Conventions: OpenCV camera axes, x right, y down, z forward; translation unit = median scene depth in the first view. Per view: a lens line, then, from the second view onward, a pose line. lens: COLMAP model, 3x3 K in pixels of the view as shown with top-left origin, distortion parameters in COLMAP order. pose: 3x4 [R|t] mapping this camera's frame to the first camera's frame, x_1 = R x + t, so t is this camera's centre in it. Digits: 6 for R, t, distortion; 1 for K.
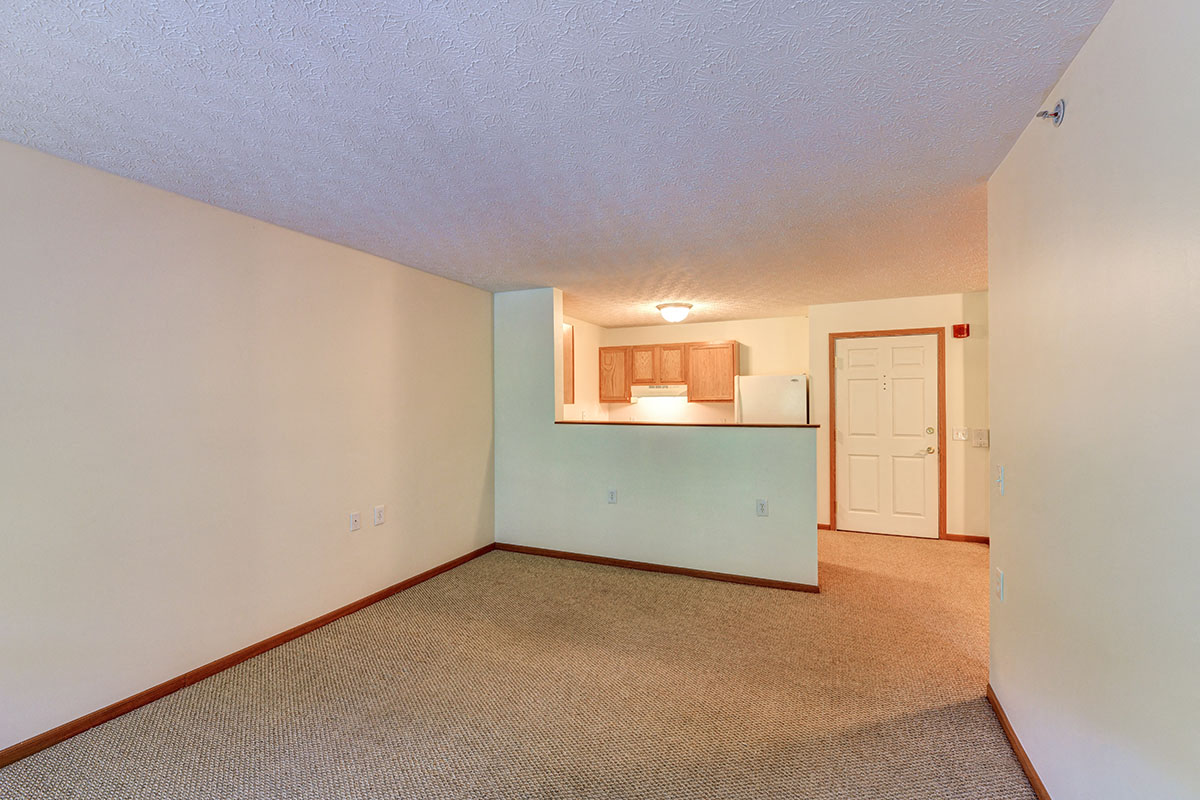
lens RADIAL K [[532.5, 0, 599.8], [0, 532.5, 399.1], [0, 0, 1]] dist [0.001047, 0.000238]
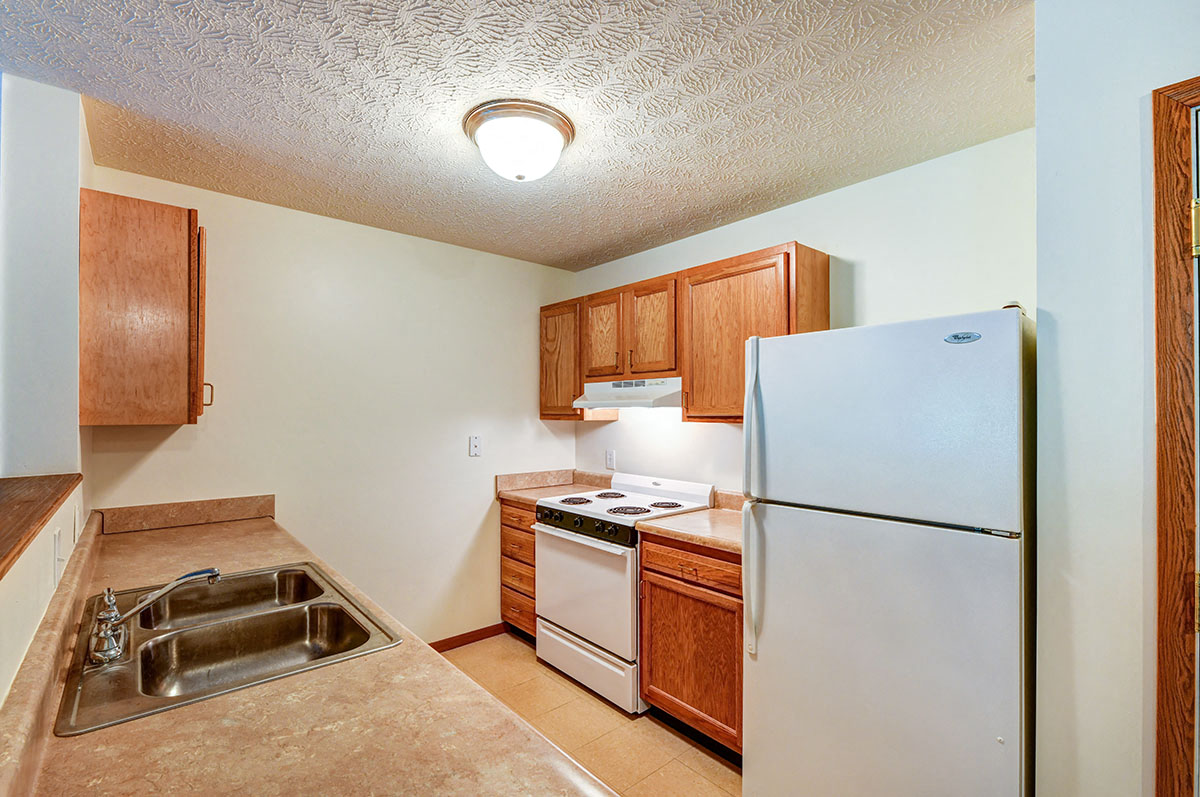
lens RADIAL K [[532.5, 0, 599.6], [0, 532.5, 405.9], [0, 0, 1]] dist [0.001047, 0.000238]
pose [[0.905334, -0.002983, -0.424690, 0.270581], [0.001362, 0.999991, -0.004121, -0.003496], [0.424699, 0.003152, 0.905329, 0.603522]]
